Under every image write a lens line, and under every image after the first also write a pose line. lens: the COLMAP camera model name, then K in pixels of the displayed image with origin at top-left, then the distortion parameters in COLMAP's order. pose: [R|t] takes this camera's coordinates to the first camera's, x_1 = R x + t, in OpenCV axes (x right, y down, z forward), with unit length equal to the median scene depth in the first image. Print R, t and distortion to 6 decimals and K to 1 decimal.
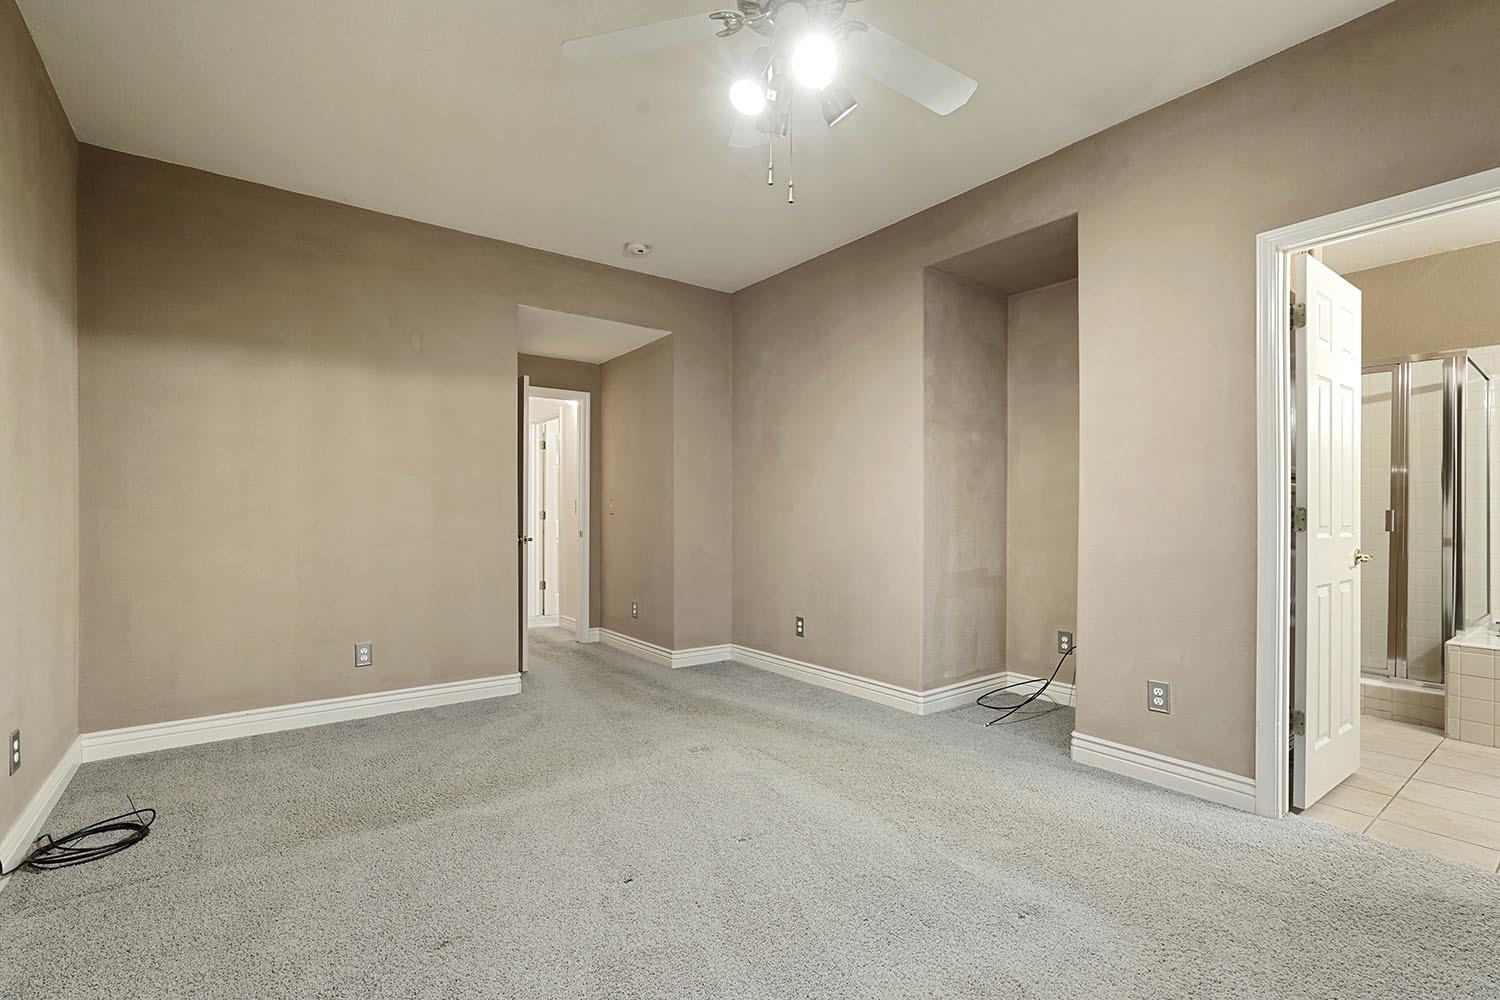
lens RADIAL K [[671.5, 0, 745.0], [0, 671.5, 500.1], [0, 0, 1]] dist [-0.012205, 0.010544]
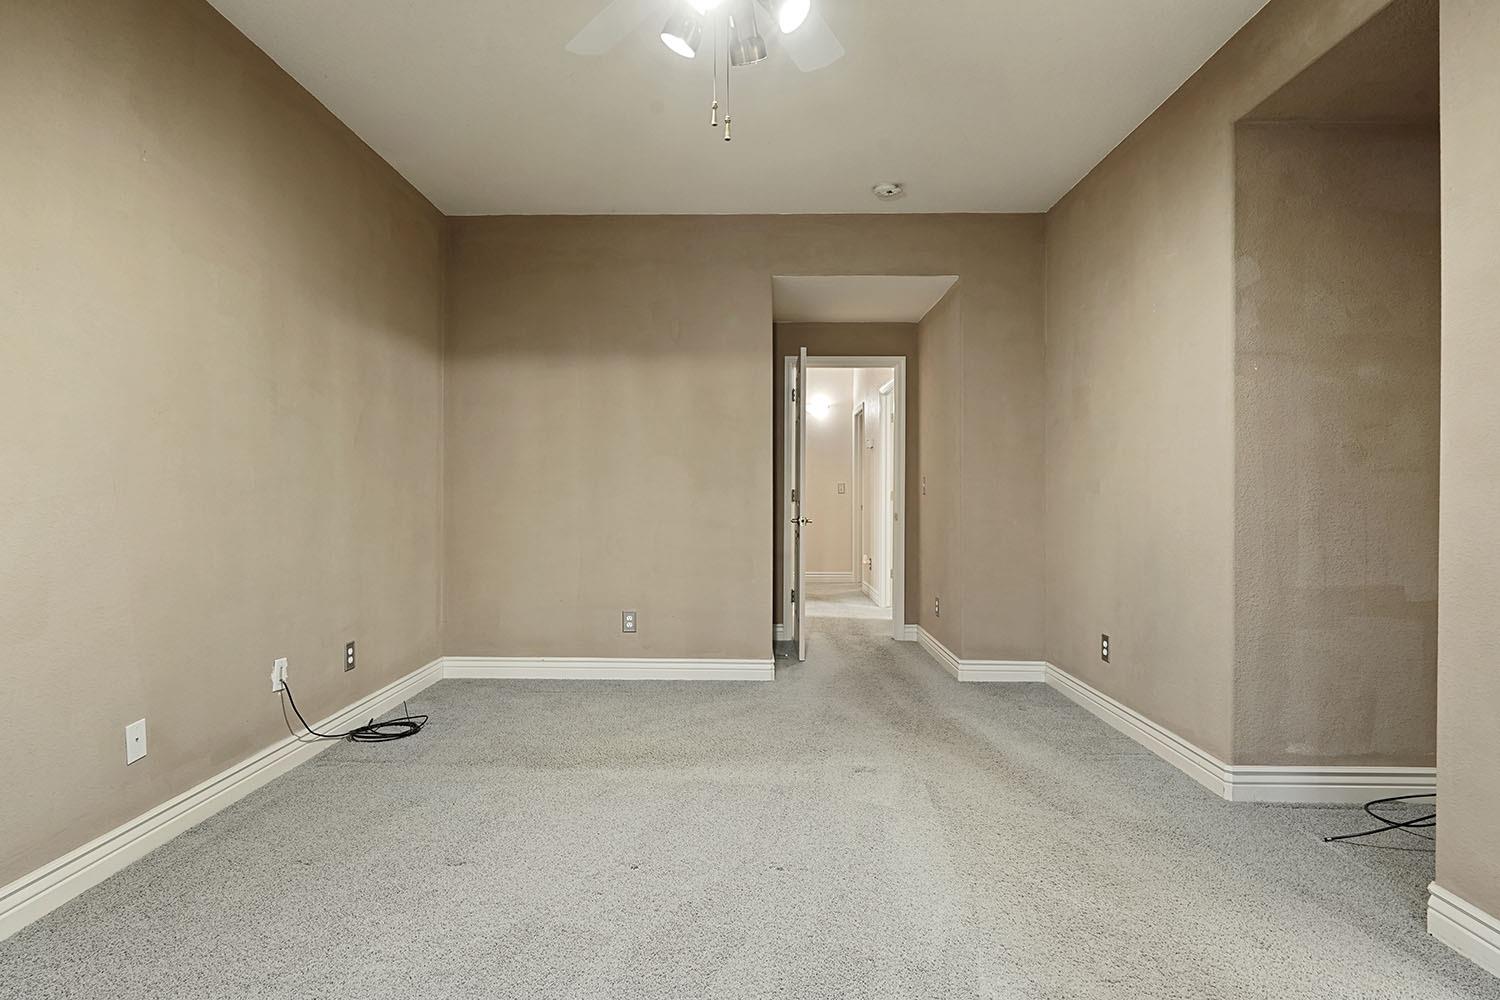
lens RADIAL K [[774.7, 0, 750.8], [0, 774.7, 470.2], [0, 0, 1]] dist [-0.002707, 0.008057]
pose [[0.800692, -0.014486, -0.598902, 0.335446], [0.007146, 0.999867, -0.014630, 0.003683], [0.599034, 0.007435, 0.800689, 0.100924]]
